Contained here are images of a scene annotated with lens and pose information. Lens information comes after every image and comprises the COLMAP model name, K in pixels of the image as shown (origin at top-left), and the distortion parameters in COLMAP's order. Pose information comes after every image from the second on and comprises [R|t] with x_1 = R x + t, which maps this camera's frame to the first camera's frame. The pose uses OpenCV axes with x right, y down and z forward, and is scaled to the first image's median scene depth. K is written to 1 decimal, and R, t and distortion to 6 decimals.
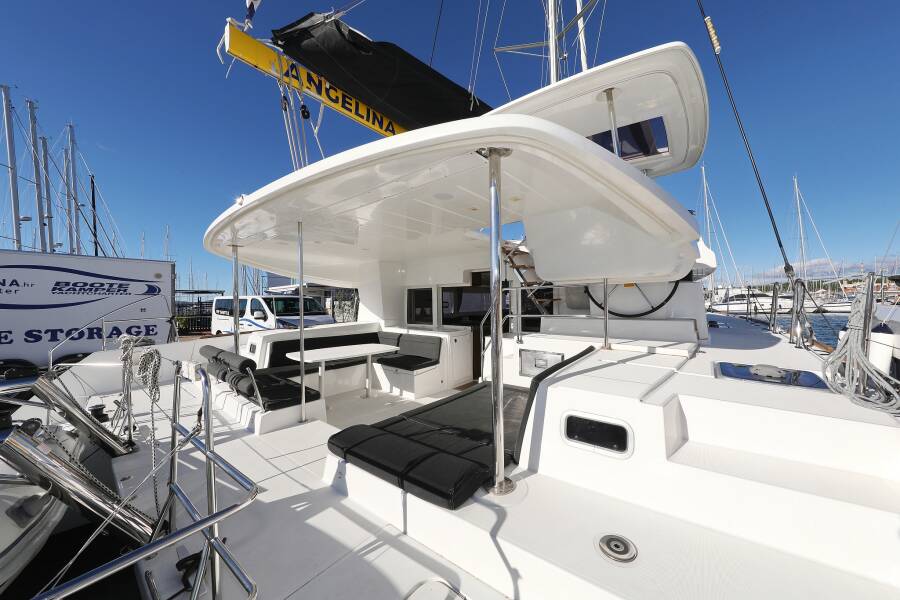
lens RADIAL K [[347.1, 0, 450.0], [0, 347.1, 300.0], [0, 0, 1]] dist [0.000132, 0.000000]
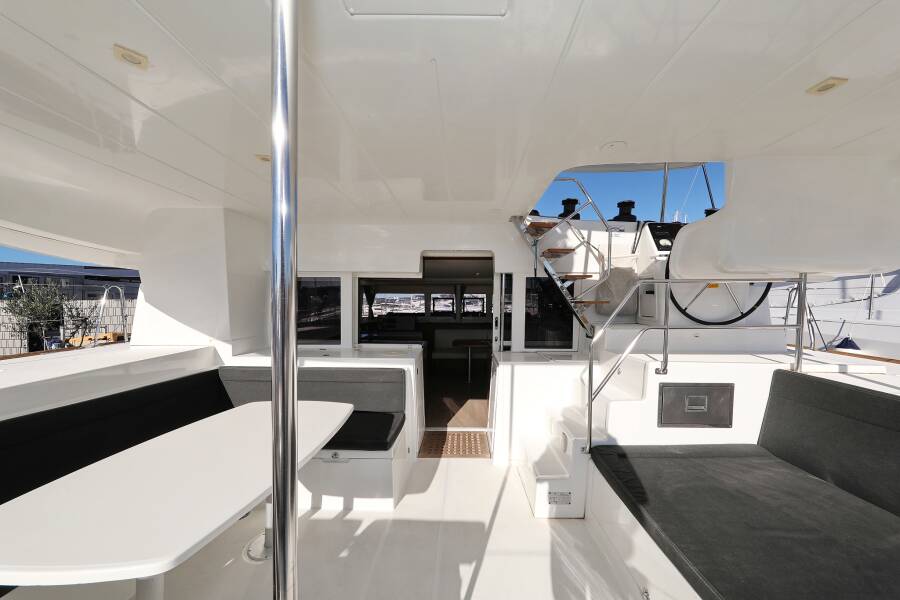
lens RADIAL K [[347.1, 0, 450.0], [0, 347.1, 300.0], [0, 0, 1]] dist [0.000132, 0.000000]
pose [[0.767584, 0.010705, 0.640859, -0.323949], [-0.011004, 0.999933, -0.003523, 0.000394], [-0.640854, -0.004348, 0.767650, 0.556961]]
